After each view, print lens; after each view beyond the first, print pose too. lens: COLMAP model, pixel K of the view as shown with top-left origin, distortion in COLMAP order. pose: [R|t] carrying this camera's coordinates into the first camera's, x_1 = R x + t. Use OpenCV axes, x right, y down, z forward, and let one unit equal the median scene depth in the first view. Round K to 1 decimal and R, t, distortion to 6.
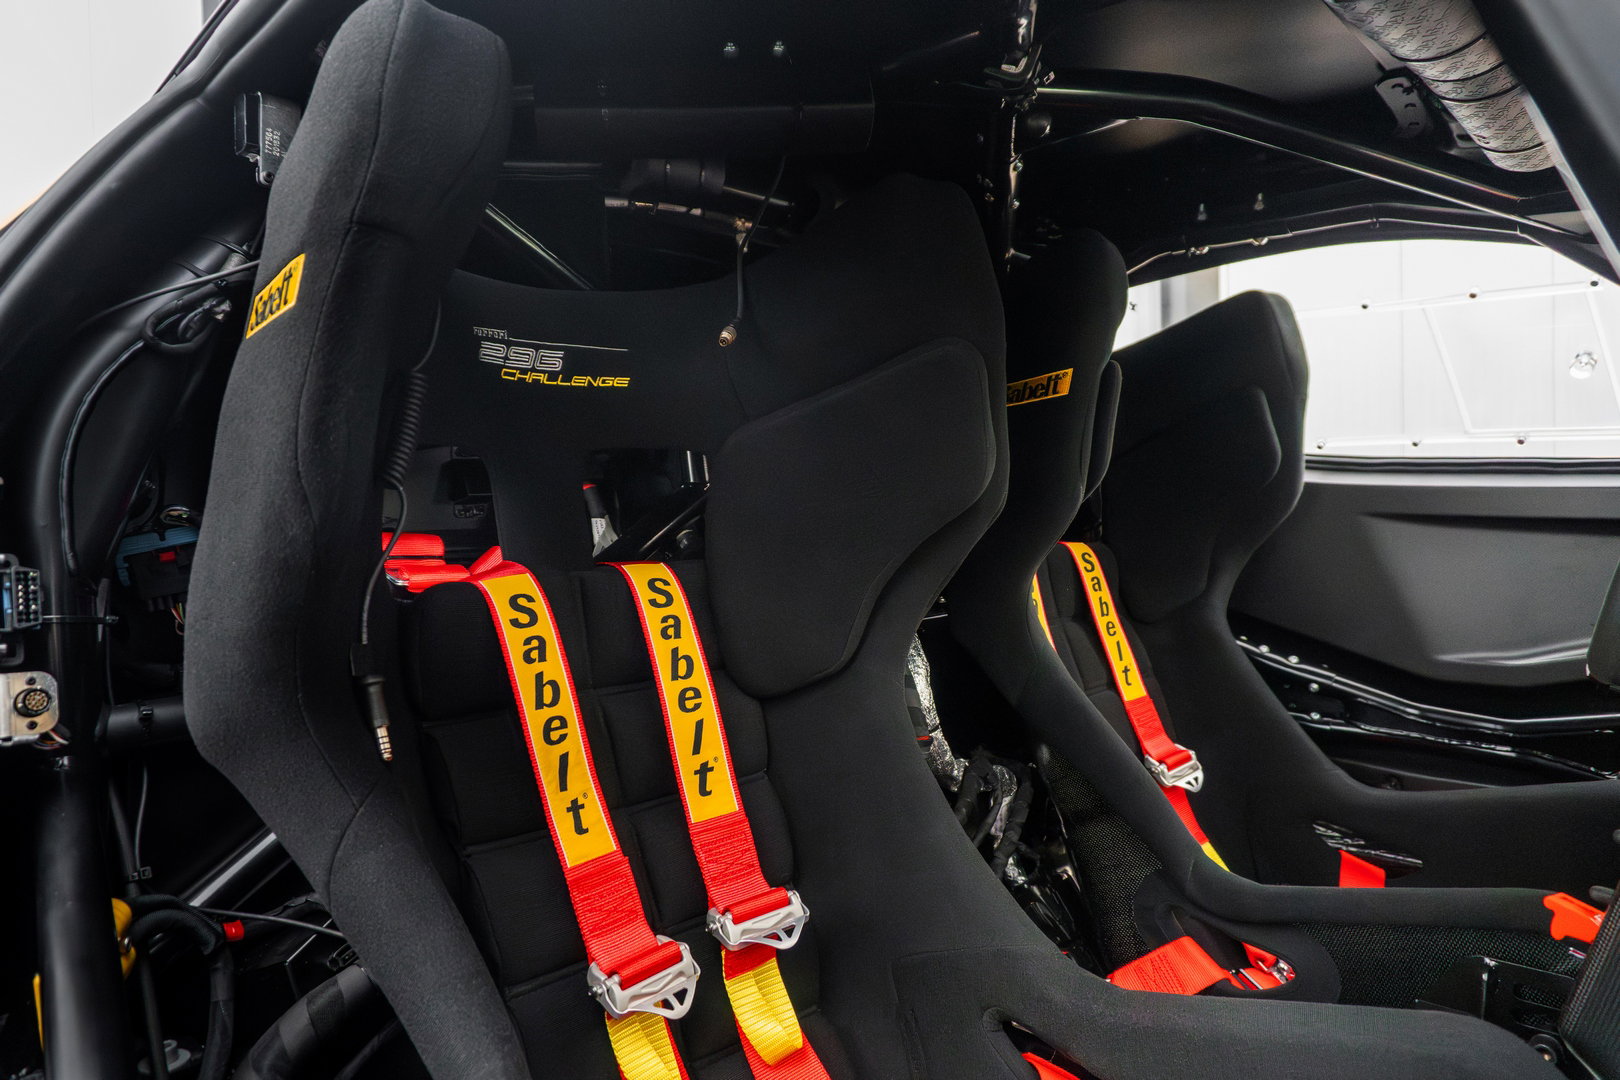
lens RADIAL K [[1059.9, 0, 810.0], [0, 1059.9, 540.0], [0, 0, 1]] dist [0.001446, 0.001253]
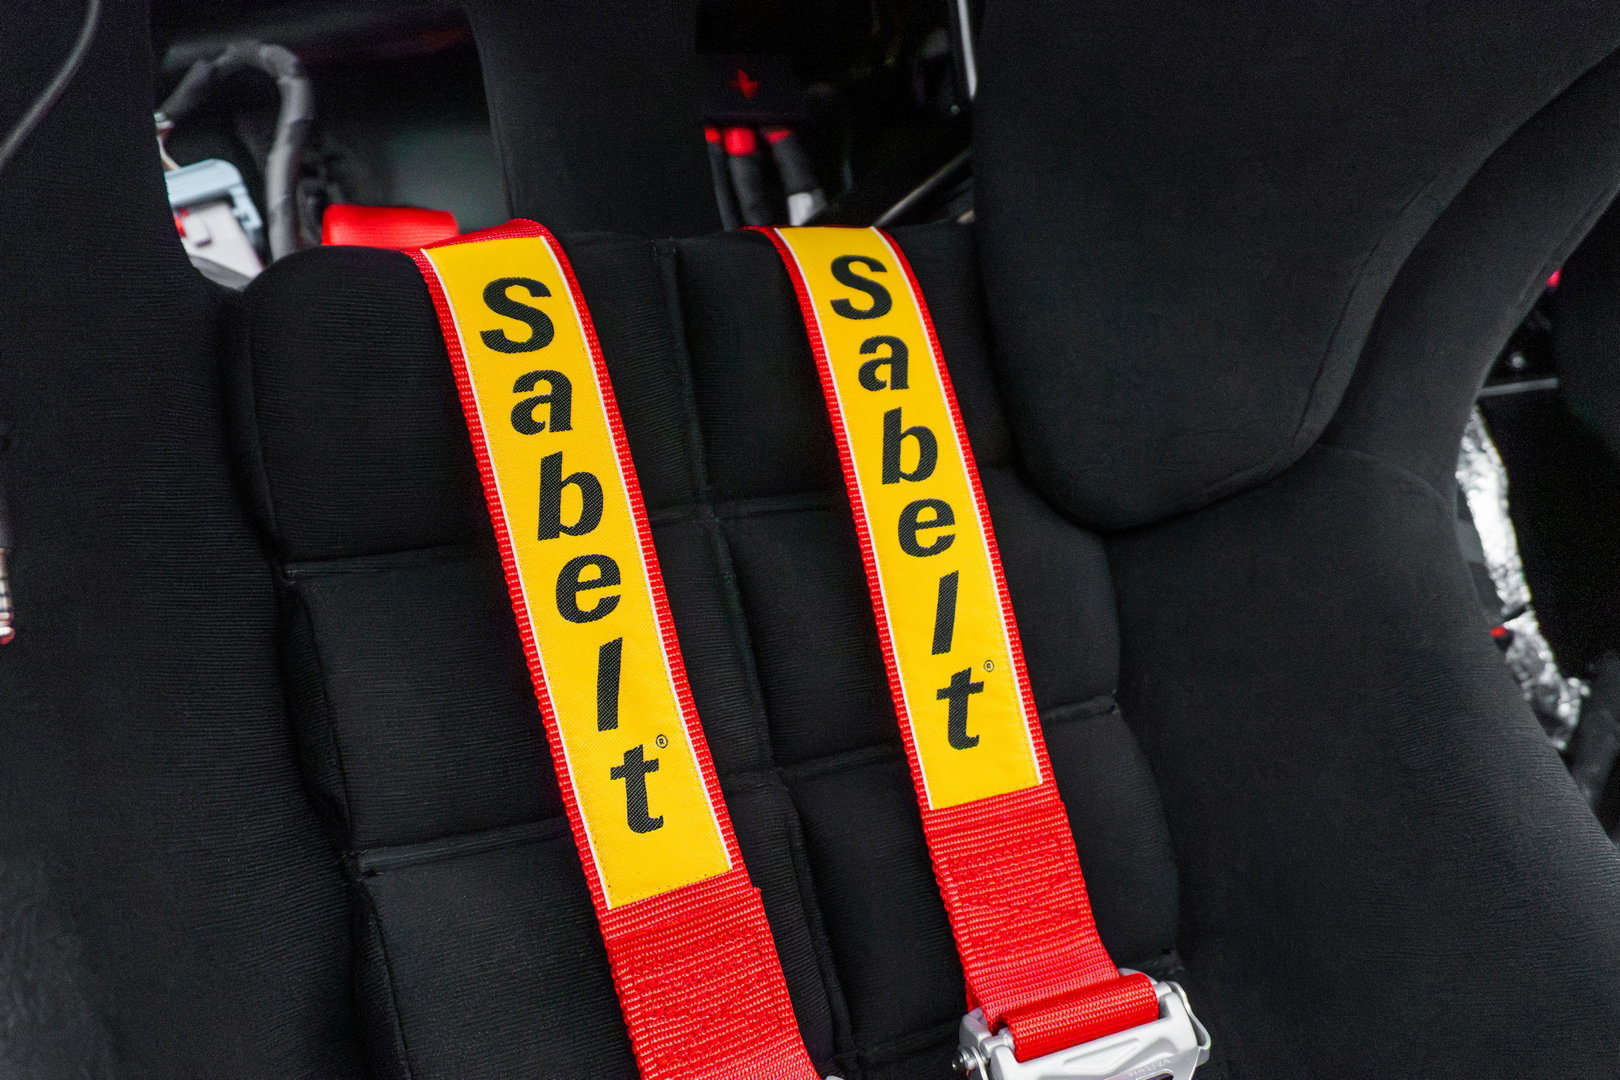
lens RADIAL K [[1528.1, 0, 810.0], [0, 1528.1, 540.0], [0, 0, 1]] dist [0.009411, 0.007119]
pose [[0.959814, -0.001230, -0.280634, 0.015834], [0.034315, 0.993001, 0.113012, 0.086059], [0.278531, -0.118100, 0.953138, 0.404935]]
